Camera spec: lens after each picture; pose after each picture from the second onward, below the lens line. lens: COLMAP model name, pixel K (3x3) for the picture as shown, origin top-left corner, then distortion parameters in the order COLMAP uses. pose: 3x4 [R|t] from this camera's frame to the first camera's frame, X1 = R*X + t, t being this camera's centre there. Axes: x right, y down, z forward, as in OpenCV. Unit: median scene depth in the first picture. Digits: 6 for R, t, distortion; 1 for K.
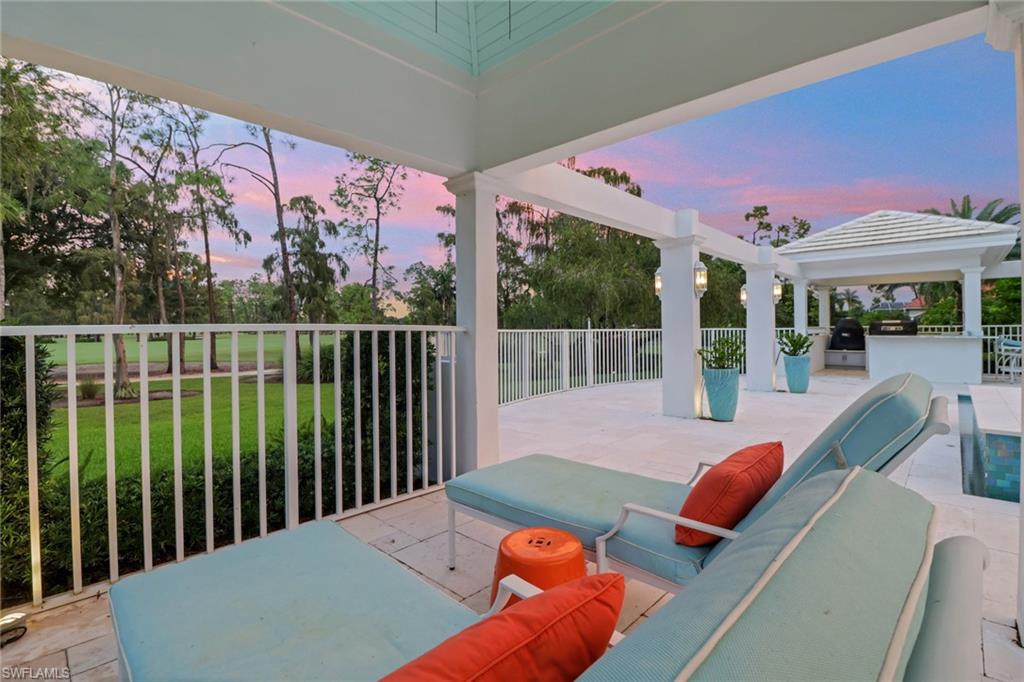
lens RADIAL K [[476.5, 0, 517.4], [0, 476.5, 334.5], [0, 0, 1]] dist [-0.017713, -0.004404]
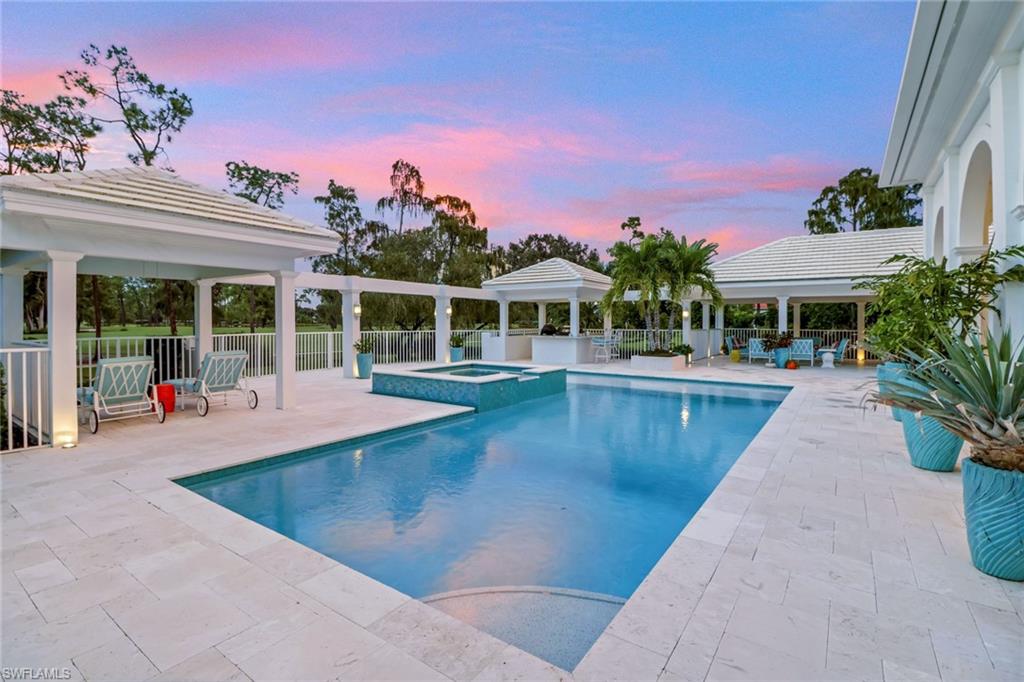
lens RADIAL K [[476.5, 0, 511.1], [0, 476.5, 329.2], [0, 0, 1]] dist [-0.017713, -0.004404]
pose [[0.989069, 0.006013, 0.147330, 0.169945], [-0.006475, 0.999976, 0.002655, -0.010603], [-0.147310, -0.003580, 0.989084, -0.257111]]
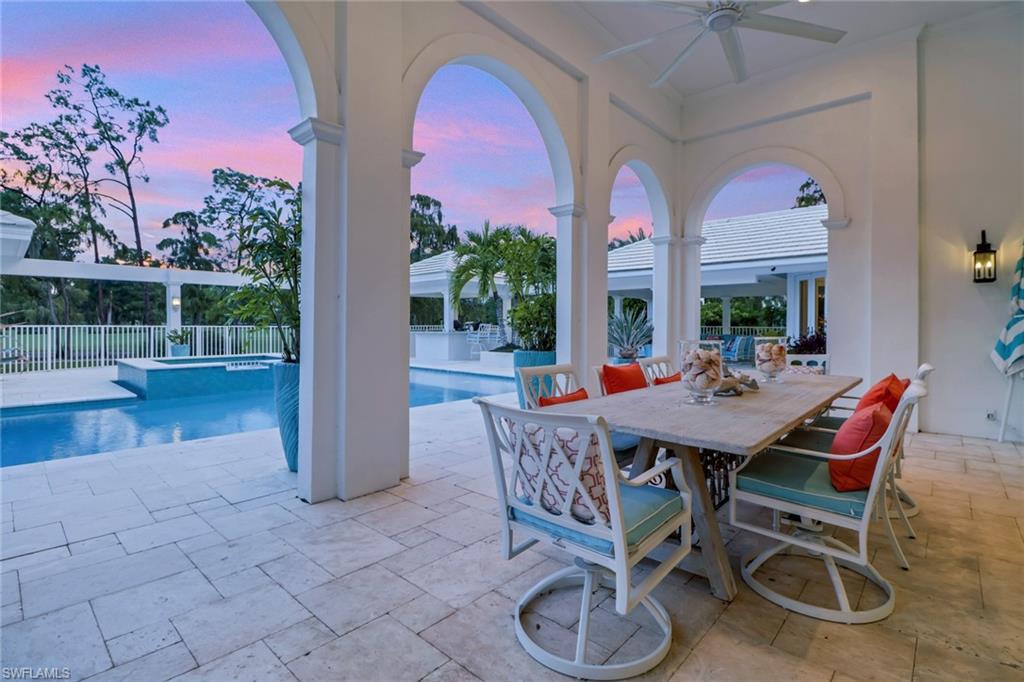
lens RADIAL K [[476.5, 0, 514.1], [0, 476.5, 333.3], [0, 0, 1]] dist [-0.017713, -0.004404]
pose [[0.999618, 0.009626, 0.025896, 0.417139], [-0.009786, 0.999934, 0.006059, -0.002016], [-0.025836, -0.006310, 0.999646, -0.252068]]
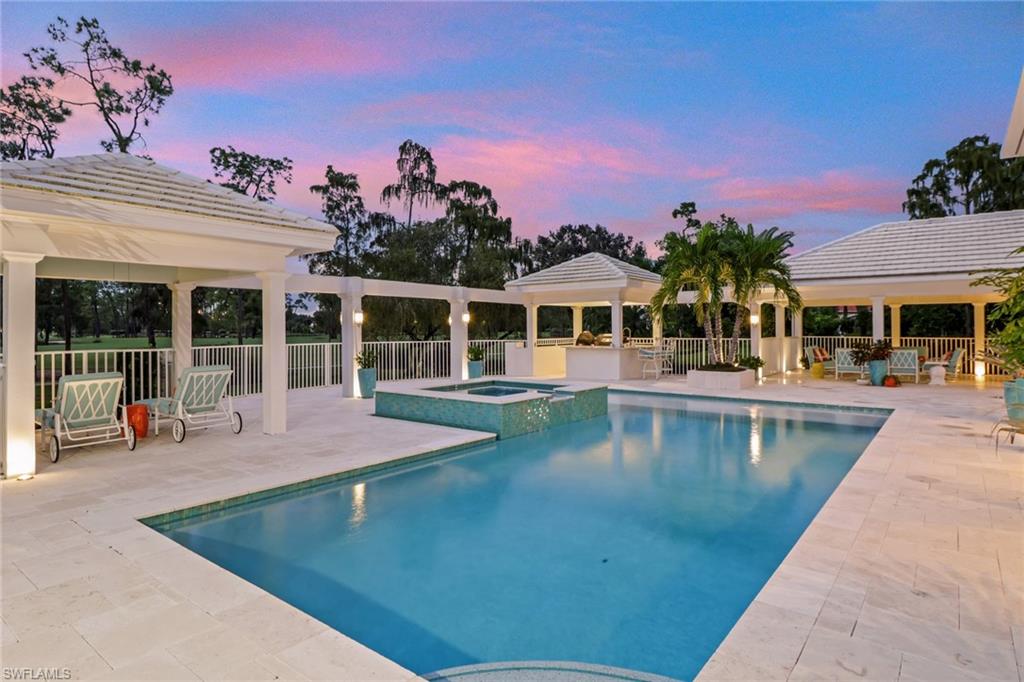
lens RADIAL K [[565.7, 0, 506.9], [0, 565.7, 331.7], [0, 0, 1]] dist [-0.016730, -0.000339]
pose [[0.996094, 0.001953, 0.088272, 0.171034], [-0.001141, 0.999957, -0.009242, -0.010786], [-0.088286, 0.009106, 0.996054, -0.252662]]
